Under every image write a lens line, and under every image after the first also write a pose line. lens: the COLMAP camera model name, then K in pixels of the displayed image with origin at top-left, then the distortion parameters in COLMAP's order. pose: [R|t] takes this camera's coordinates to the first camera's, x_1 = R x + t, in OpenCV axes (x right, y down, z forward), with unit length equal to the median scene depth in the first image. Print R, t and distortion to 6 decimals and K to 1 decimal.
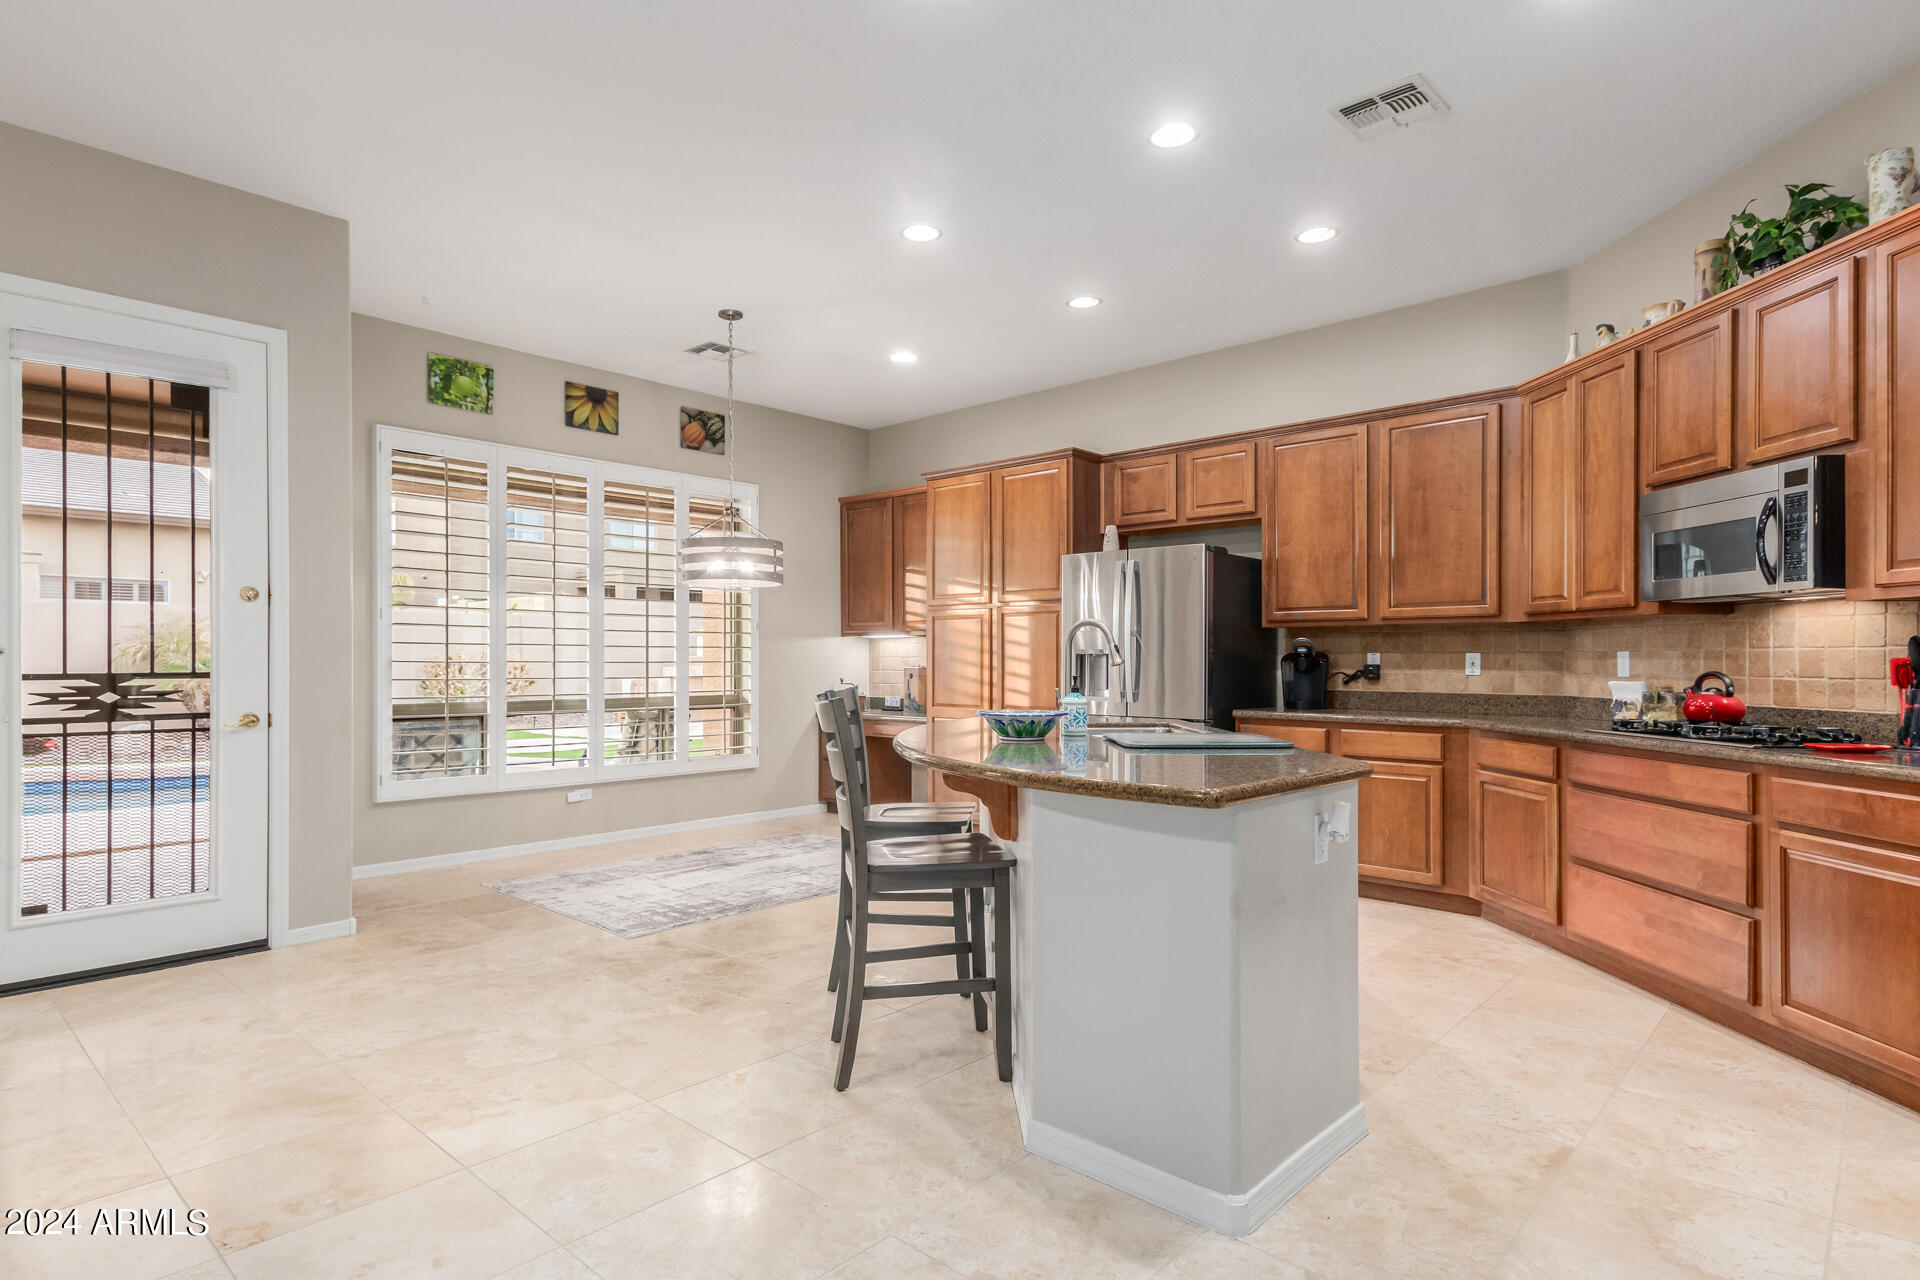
lens RADIAL K [[1013.1, 0, 956.4], [0, 1013.1, 653.1], [0, 0, 1]] dist [0.028683, -0.003012]
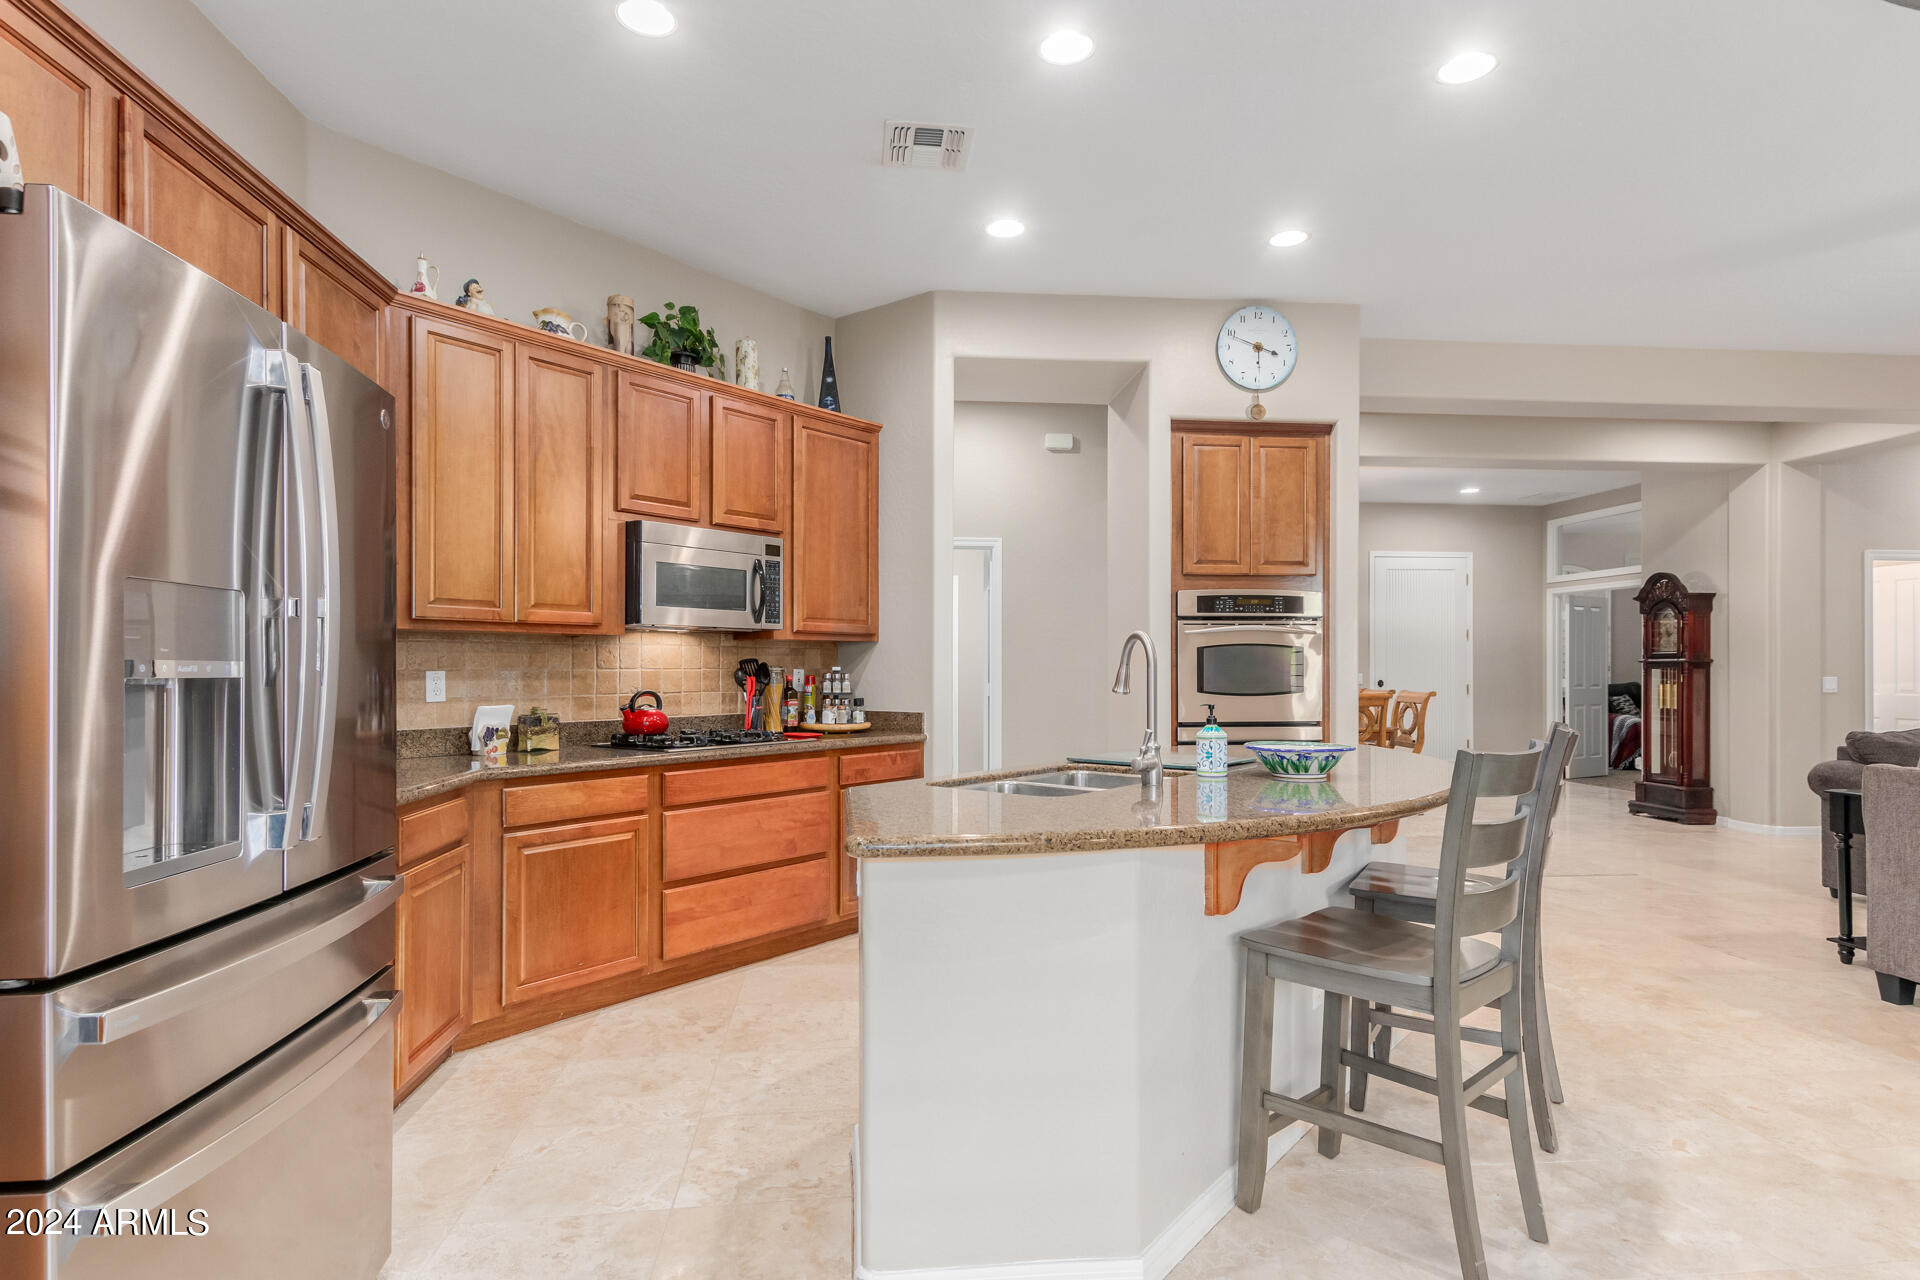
lens RADIAL K [[1013.1, 0, 959.6], [0, 1013.1, 658.1], [0, 0, 1]] dist [0.028683, -0.003012]
pose [[-0.750621, 0.003488, 0.660724, -0.167690], [-0.006148, 0.999906, -0.012264, -0.003469], [-0.660705, -0.013268, -0.750529, 1.050793]]
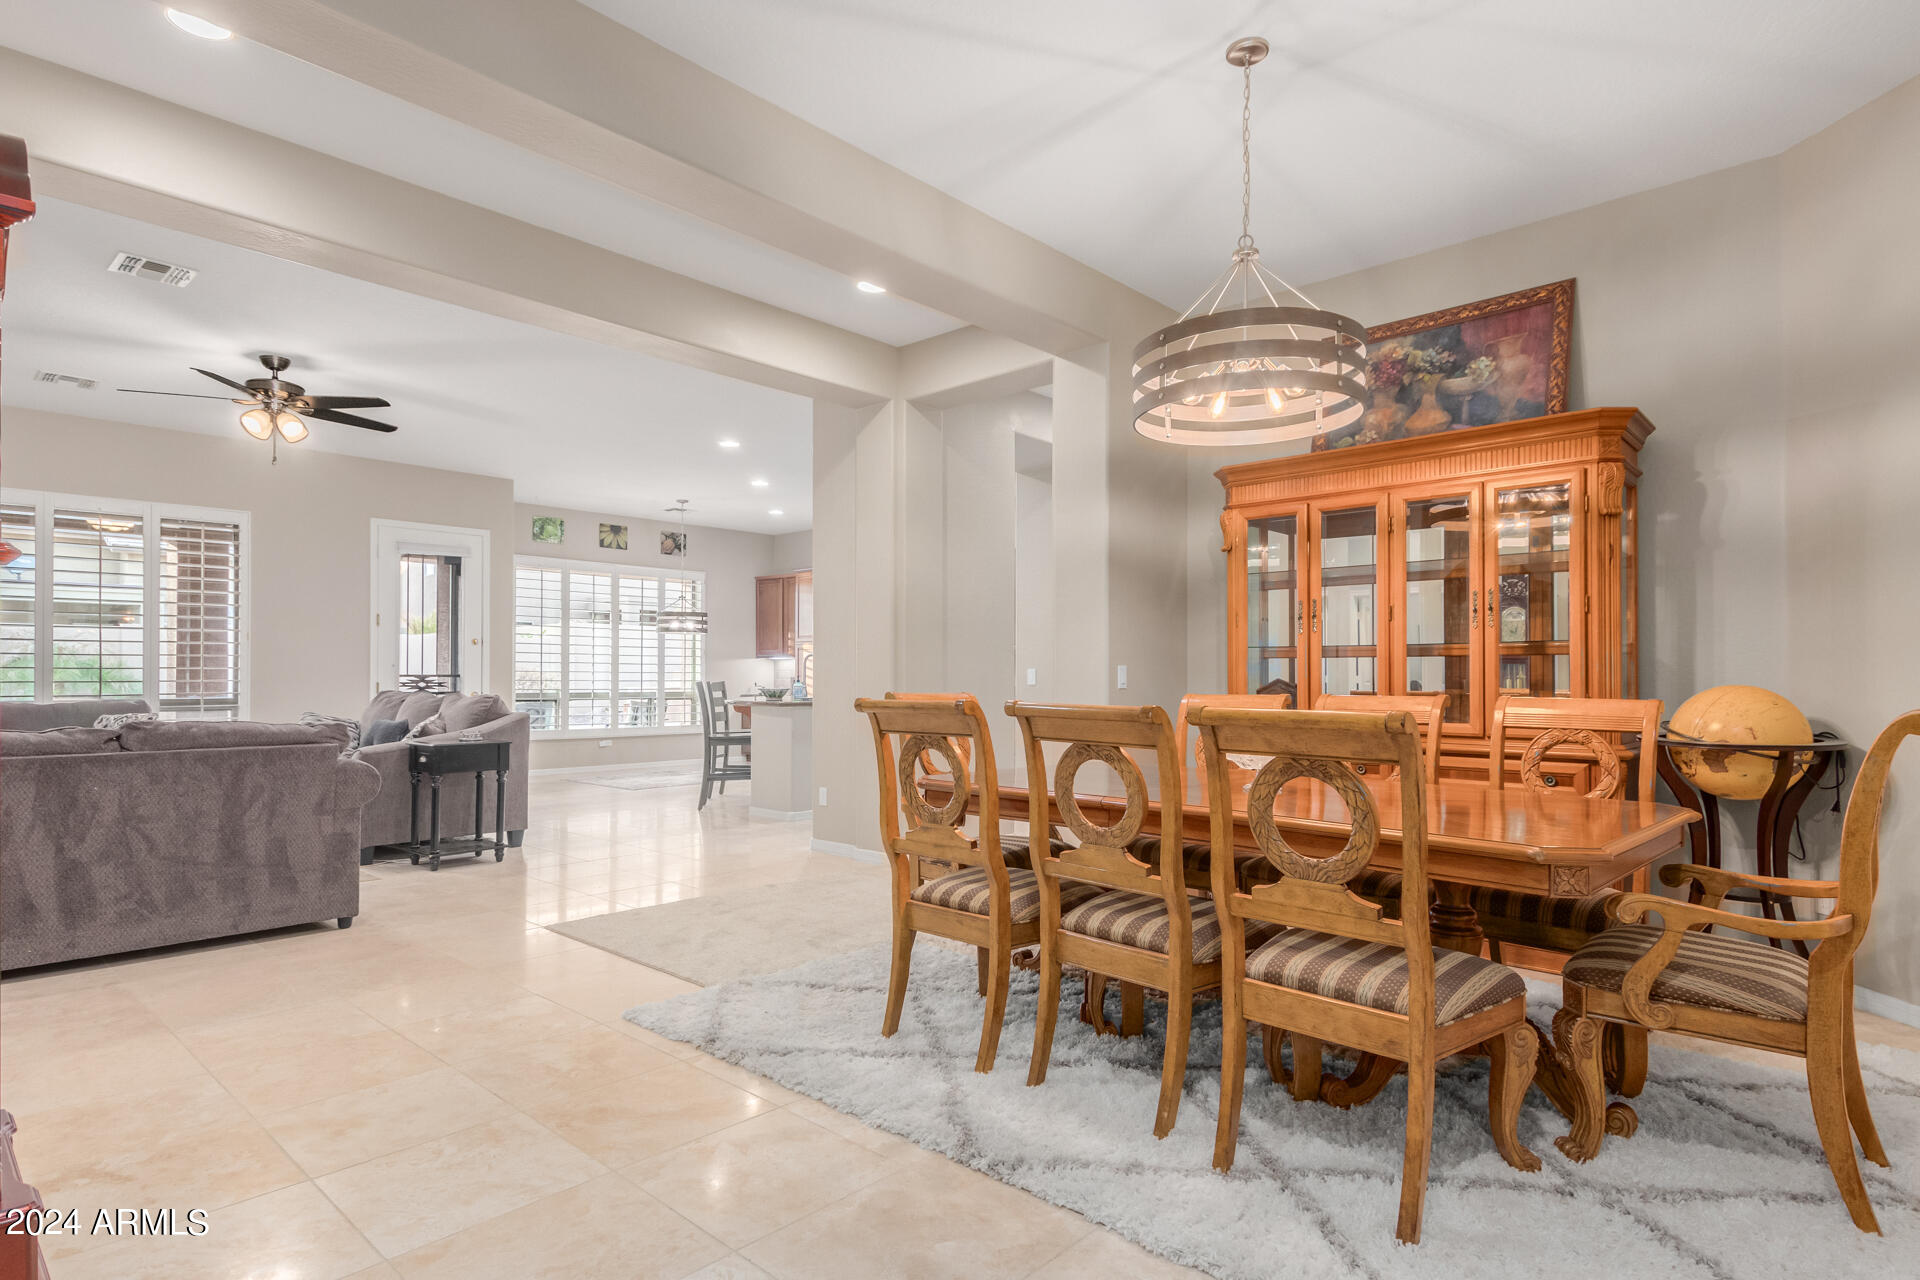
lens RADIAL K [[1013.1, 0, 939.0], [0, 1013.1, 657.2], [0, 0, 1]] dist [0.028683, -0.003012]
pose [[0.999896, 0.001469, -0.014351, 0.299880], [-0.001654, 0.999916, -0.012837, 0.004944], [0.014331, 0.012860, 0.999815, -0.958321]]
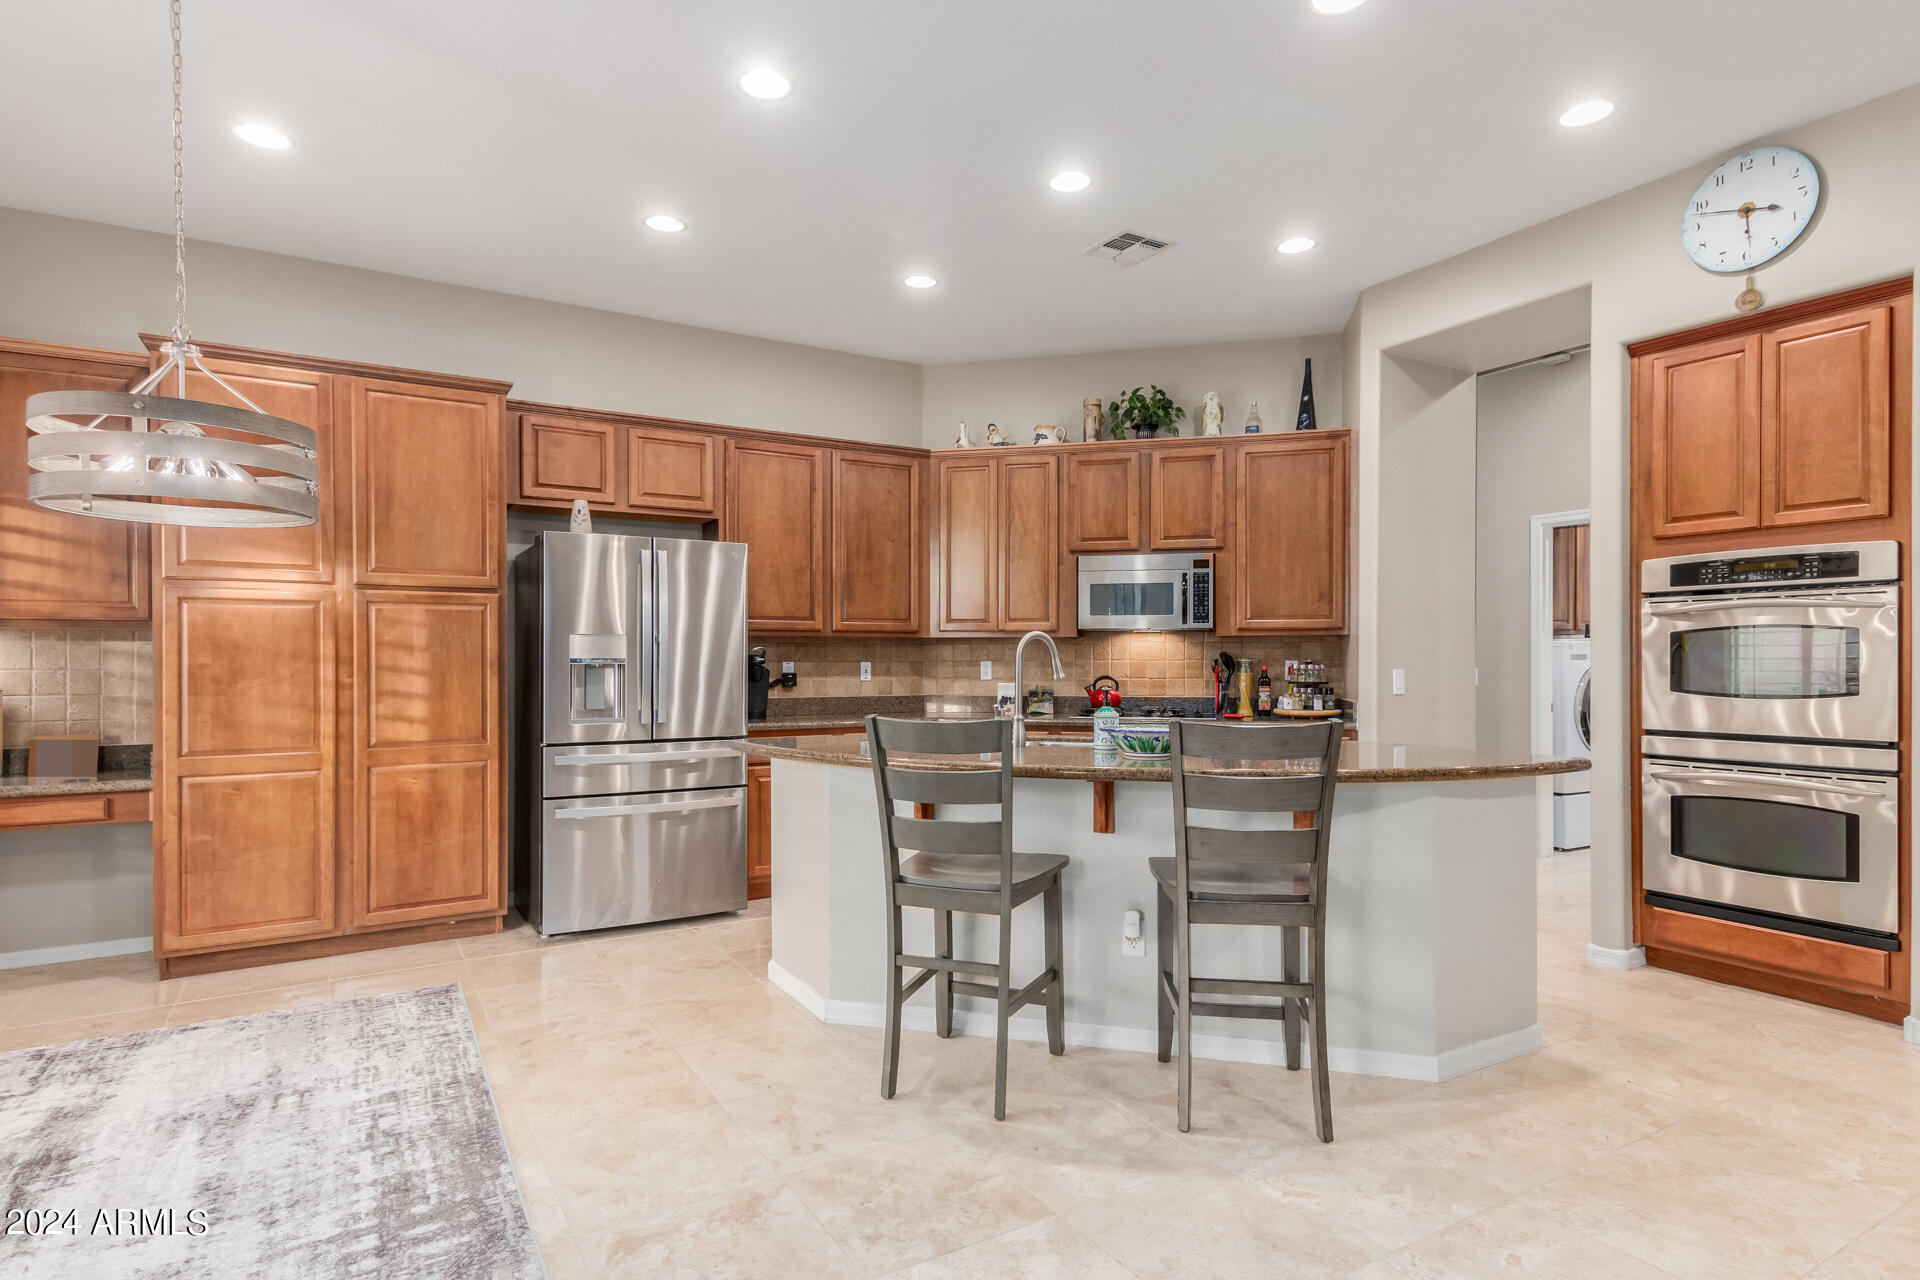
lens RADIAL K [[1013.1, 0, 955.6], [0, 1013.1, 653.7], [0, 0, 1]] dist [0.028683, -0.003012]
pose [[0.287121, 0.003470, 0.957888, -0.531236], [-0.004904, 0.999986, -0.002152, -0.006777], [-0.957882, -0.004079, 0.287134, 0.506665]]
